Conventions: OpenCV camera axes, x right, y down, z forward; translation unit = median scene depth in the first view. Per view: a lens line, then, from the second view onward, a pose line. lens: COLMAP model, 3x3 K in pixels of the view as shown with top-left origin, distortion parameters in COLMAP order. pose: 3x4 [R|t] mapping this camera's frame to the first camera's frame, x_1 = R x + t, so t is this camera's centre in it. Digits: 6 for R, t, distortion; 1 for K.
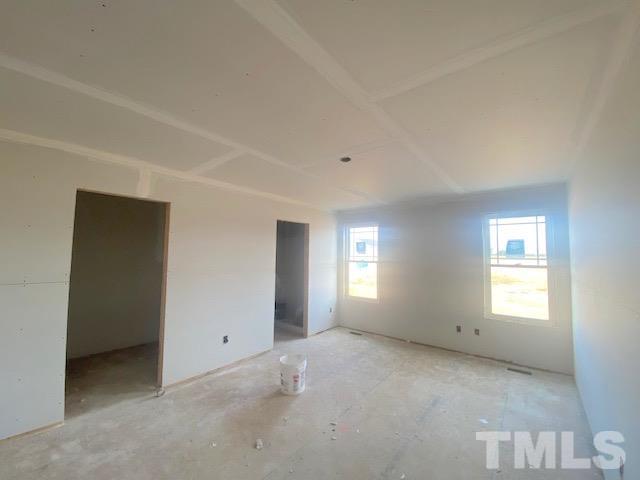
lens RADIAL K [[256.6, 0, 321.5], [0, 256.6, 242.0], [0, 0, 1]] dist [0.000359, -0.000034]
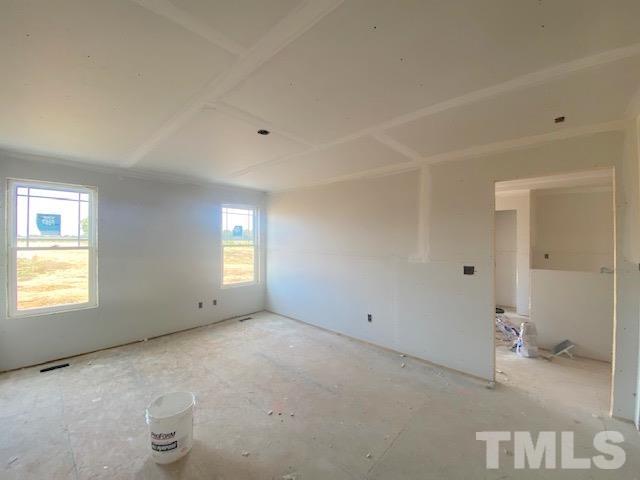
lens RADIAL K [[256.6, 0, 321.5], [0, 256.6, 242.0], [0, 0, 1]] dist [0.000359, -0.000034]
pose [[0.063635, -0.016403, 0.997838, -0.515856], [-0.058135, 0.998106, 0.020115, 0.023038], [-0.996279, -0.059289, 0.062561, 0.455081]]
